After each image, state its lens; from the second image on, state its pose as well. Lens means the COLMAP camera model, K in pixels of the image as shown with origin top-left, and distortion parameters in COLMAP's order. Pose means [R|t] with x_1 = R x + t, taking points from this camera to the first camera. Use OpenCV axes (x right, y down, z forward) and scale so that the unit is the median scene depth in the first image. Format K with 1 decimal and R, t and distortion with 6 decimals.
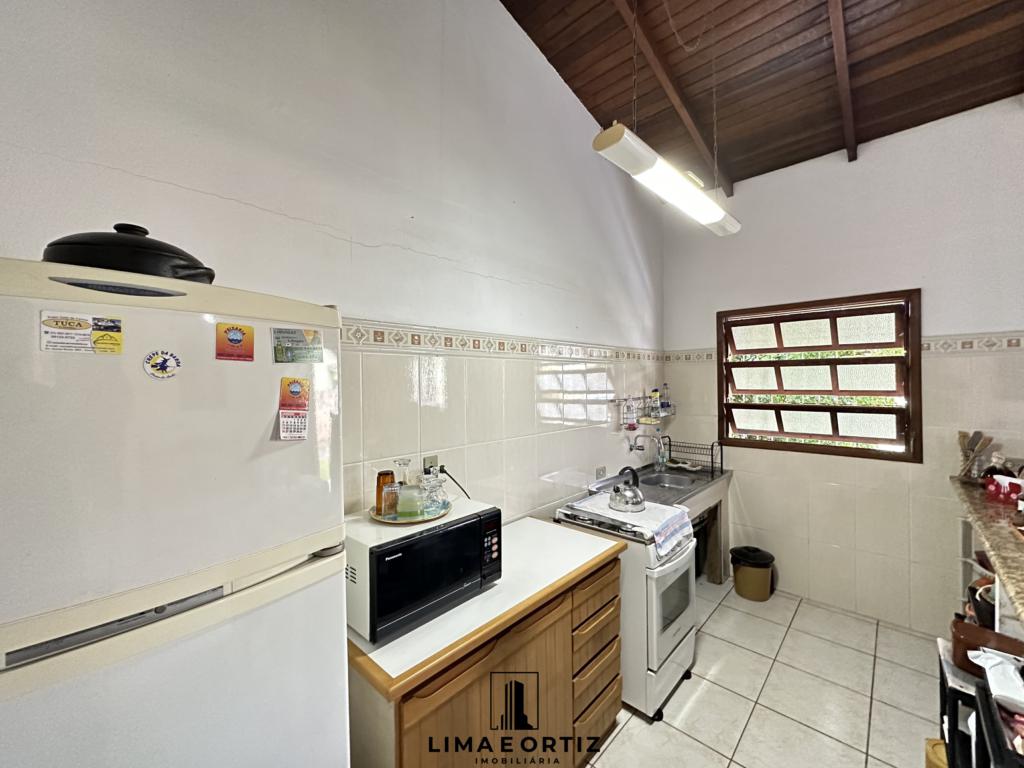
lens RADIAL K [[409.5, 0, 515.4], [0, 409.5, 382.9], [0, 0, 1]] dist [-0.001082, -0.000427]
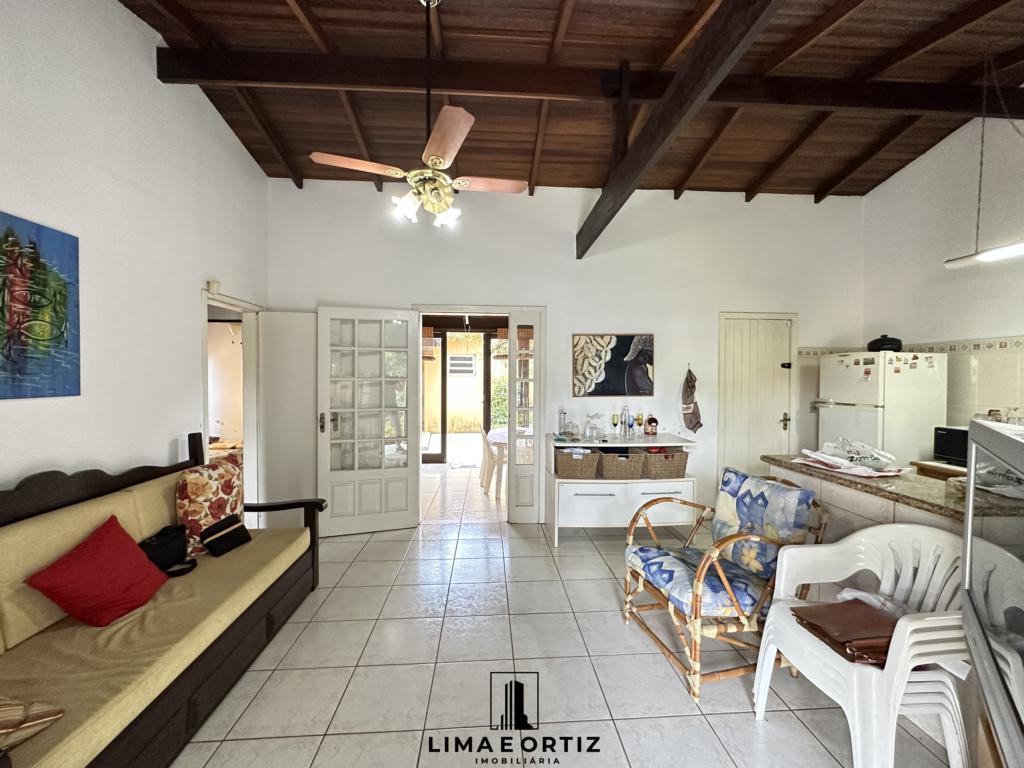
lens RADIAL K [[409.5, 0, 515.4], [0, 409.5, 382.9], [0, 0, 1]] dist [-0.001082, -0.000427]
pose [[-0.683222, 0.019564, -0.729949, 1.691457], [0.002454, 0.999697, 0.024498, 0.010009], [0.730207, 0.014946, -0.683062, 0.361065]]
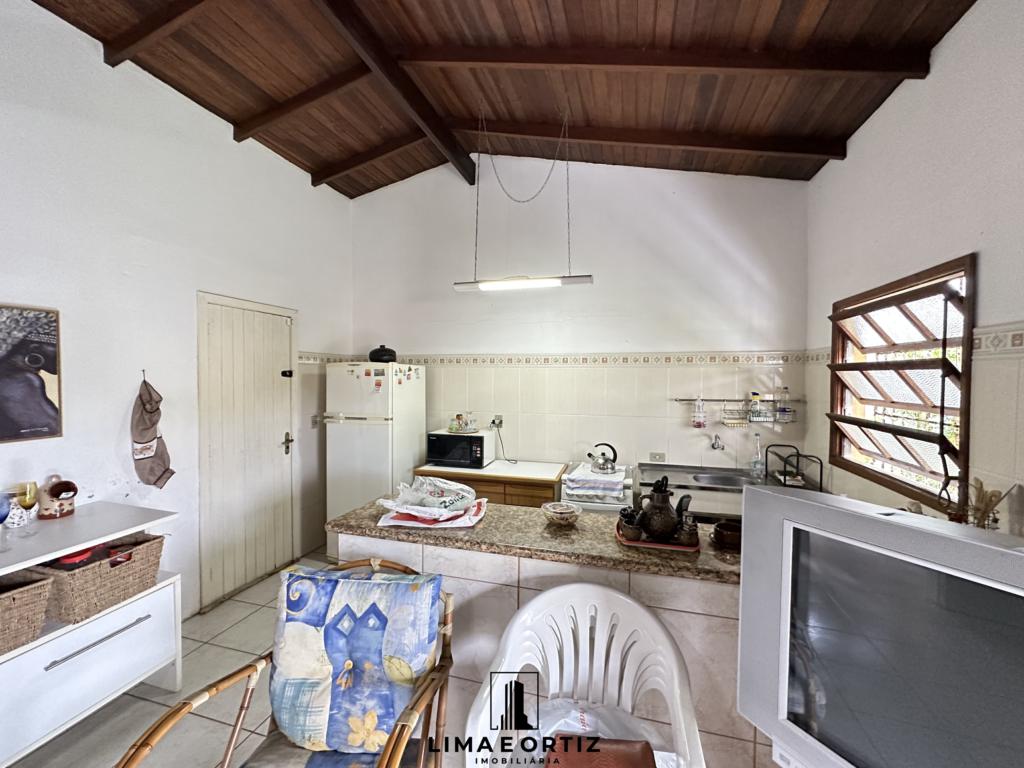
lens RADIAL K [[409.5, 0, 515.4], [0, 409.5, 382.9], [0, 0, 1]] dist [-0.001082, -0.000427]
pose [[0.455860, 0.031129, -0.889507, 1.236521], [-0.012382, 0.999513, 0.028633, -0.036005], [0.889965, -0.002039, 0.456024, 0.073048]]
